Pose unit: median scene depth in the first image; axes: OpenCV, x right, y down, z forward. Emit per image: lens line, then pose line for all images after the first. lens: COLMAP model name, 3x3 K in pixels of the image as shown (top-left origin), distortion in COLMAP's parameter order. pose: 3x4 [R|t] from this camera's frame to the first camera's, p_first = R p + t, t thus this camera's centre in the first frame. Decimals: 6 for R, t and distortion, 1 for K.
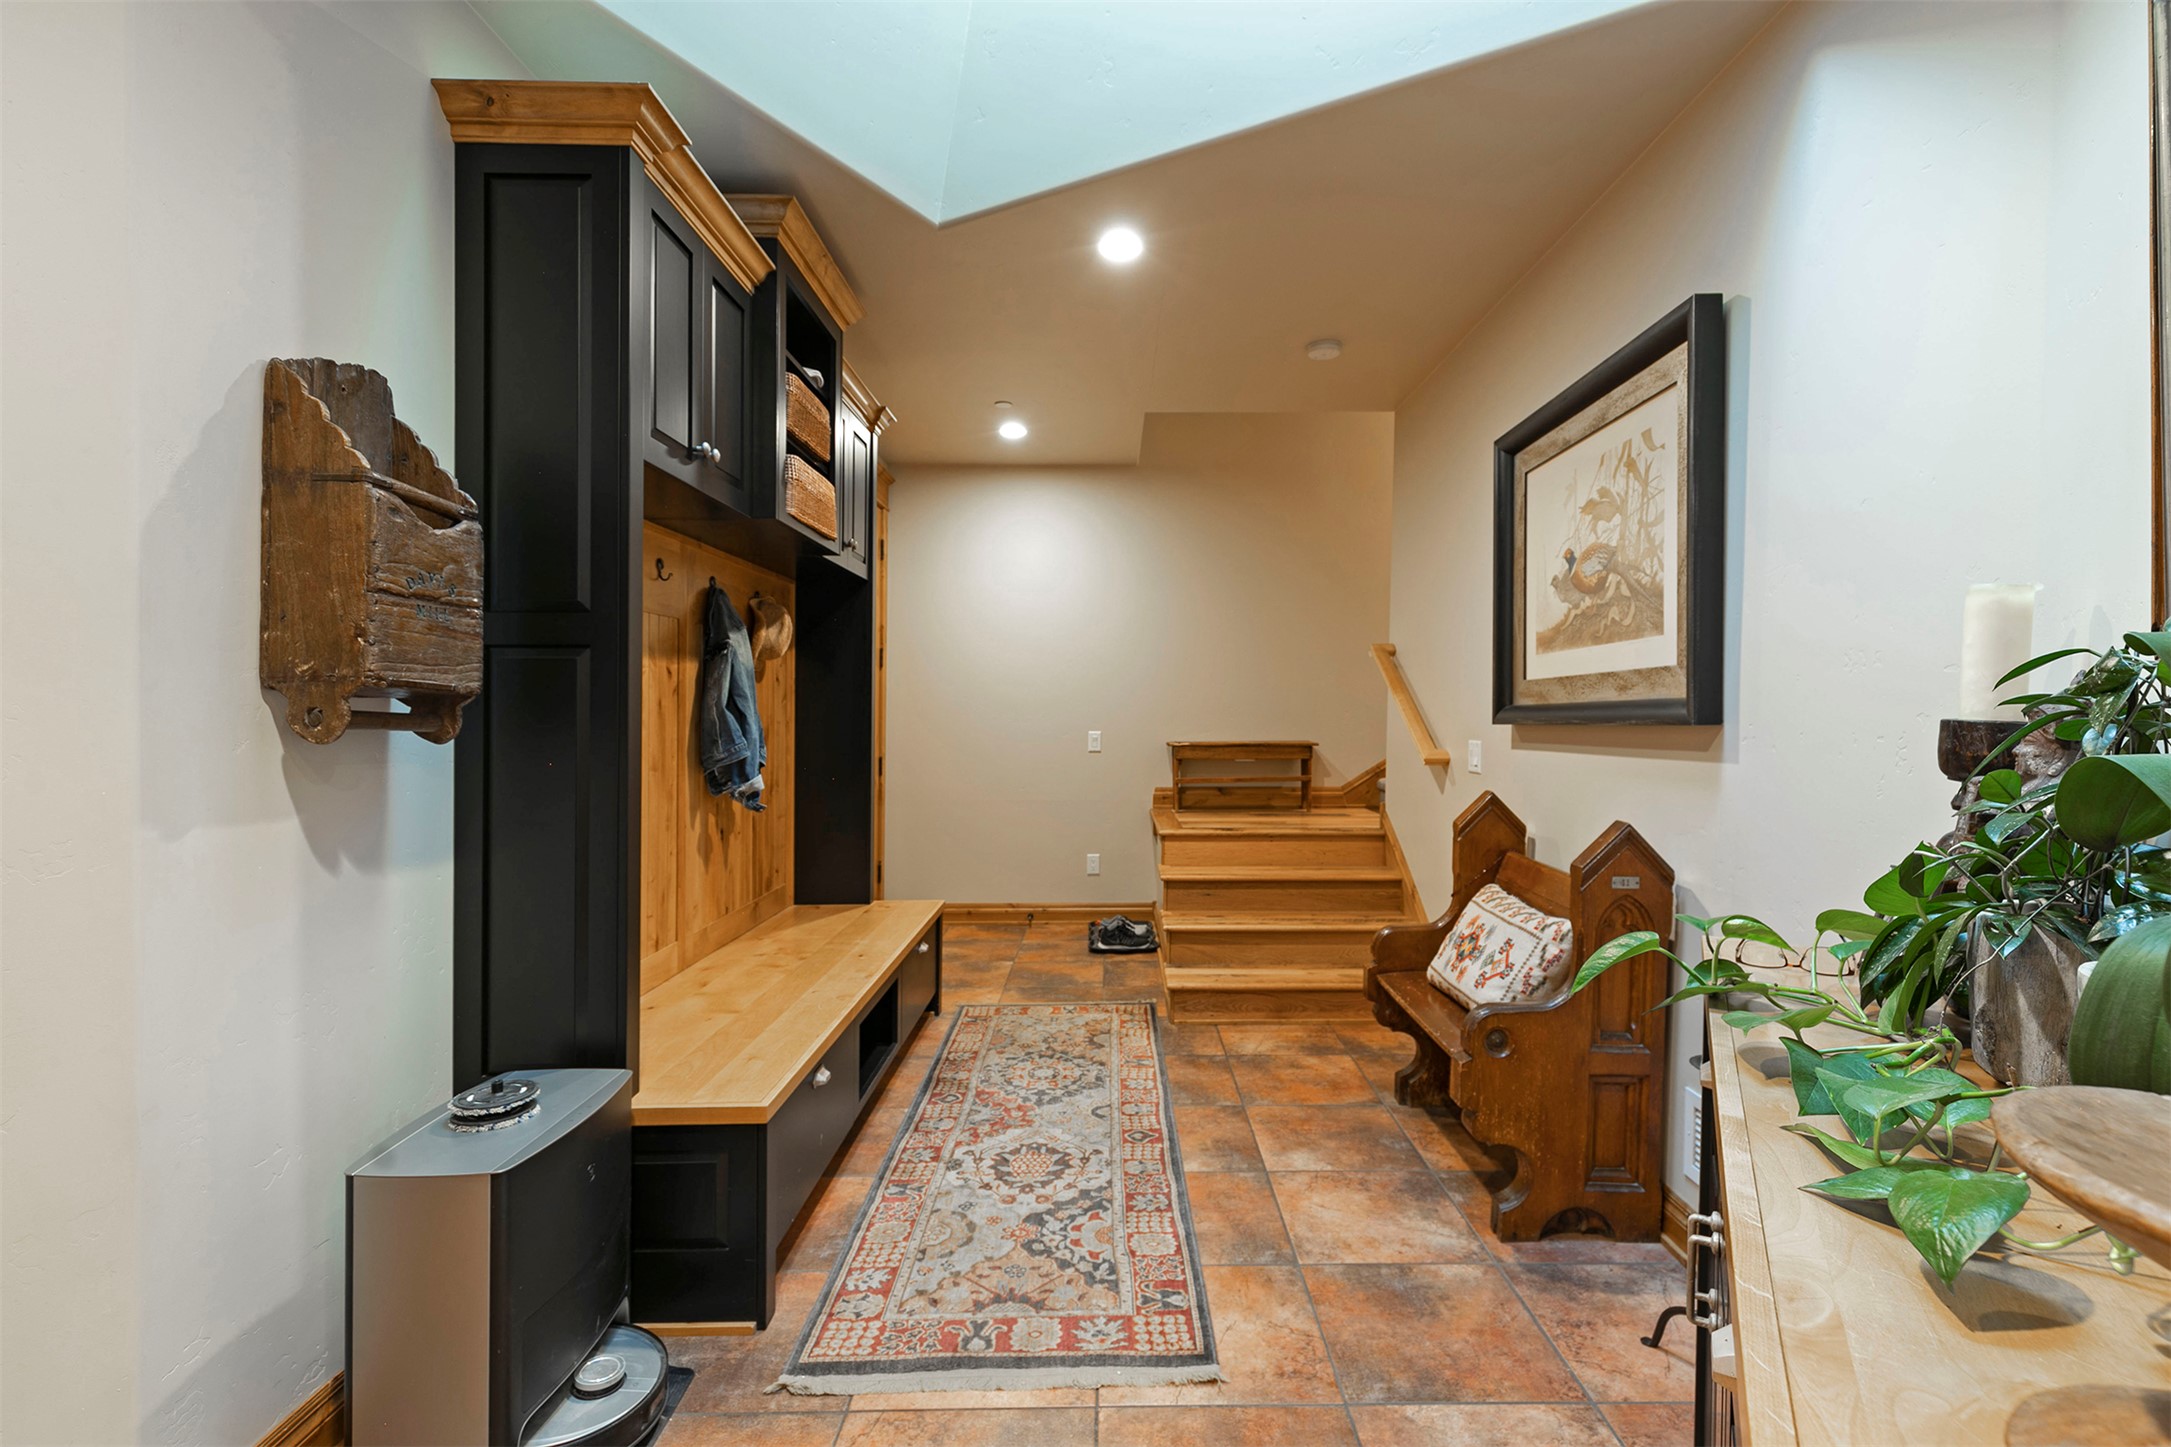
lens RADIAL K [[989.2, 0, 1085.5], [0, 989.2, 723.5], [0, 0, 1]] dist [-0.000754, -0.000008]
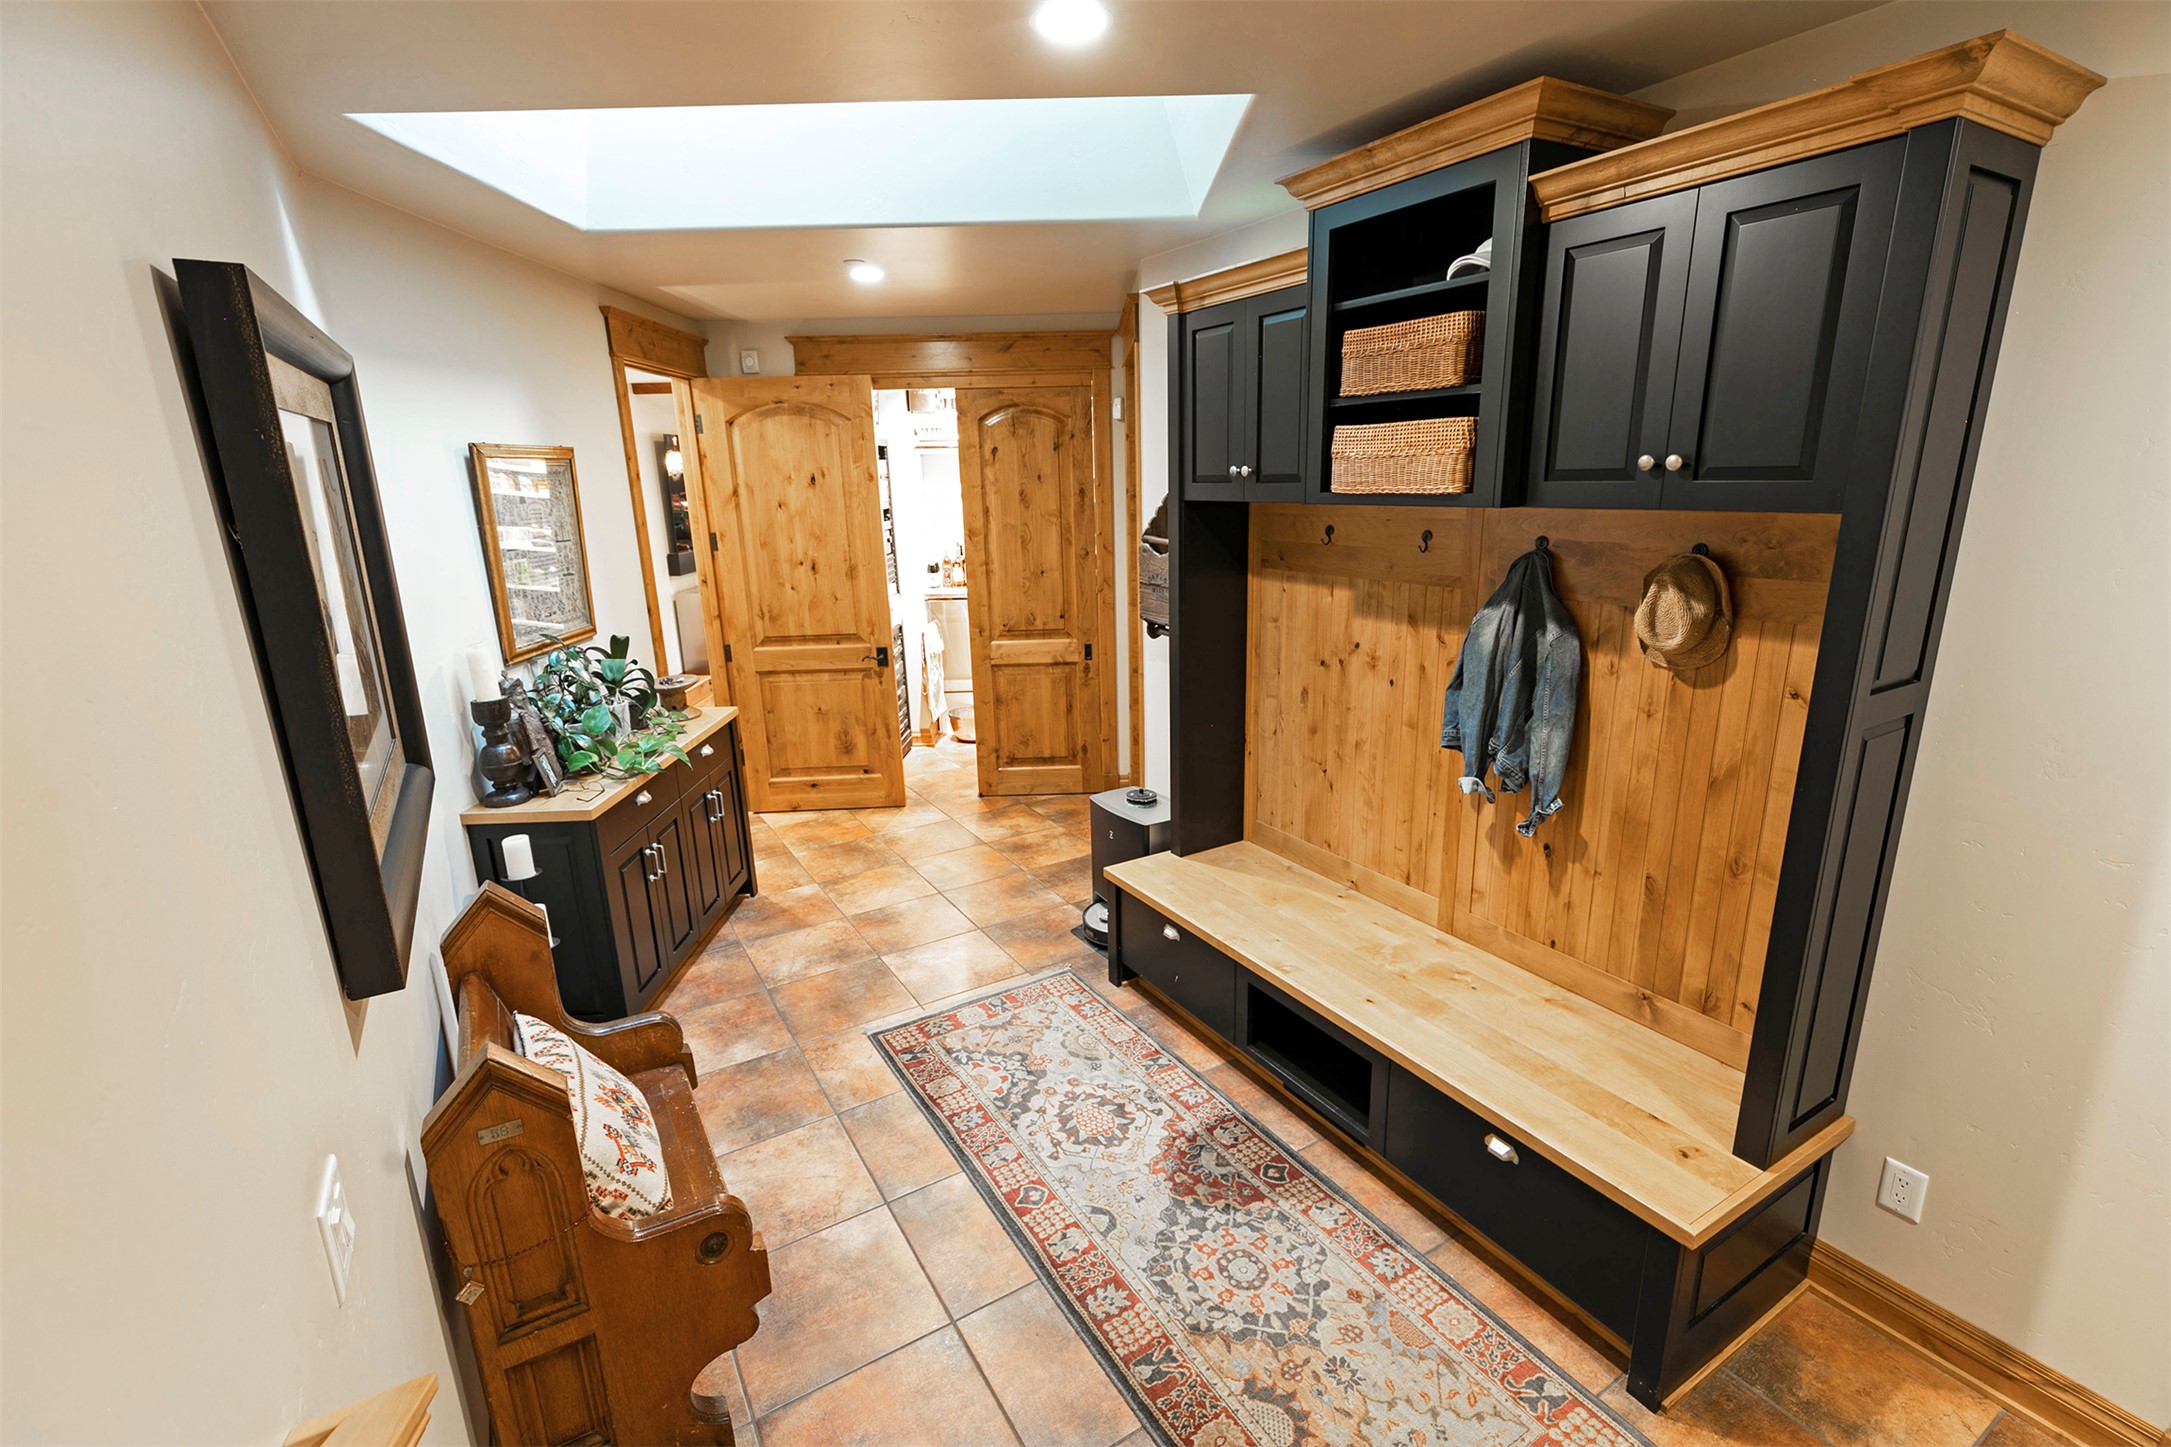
lens RADIAL K [[989.2, 0, 1085.5], [0, 989.2, 723.5], [0, 0, 1]] dist [-0.000754, -0.000008]
pose [[-0.849445, 0.154596, -0.504523, 0.468131], [0.019157, 0.964525, 0.263296, -0.279148], [0.527330, 0.213991, -0.822272, 1.939710]]
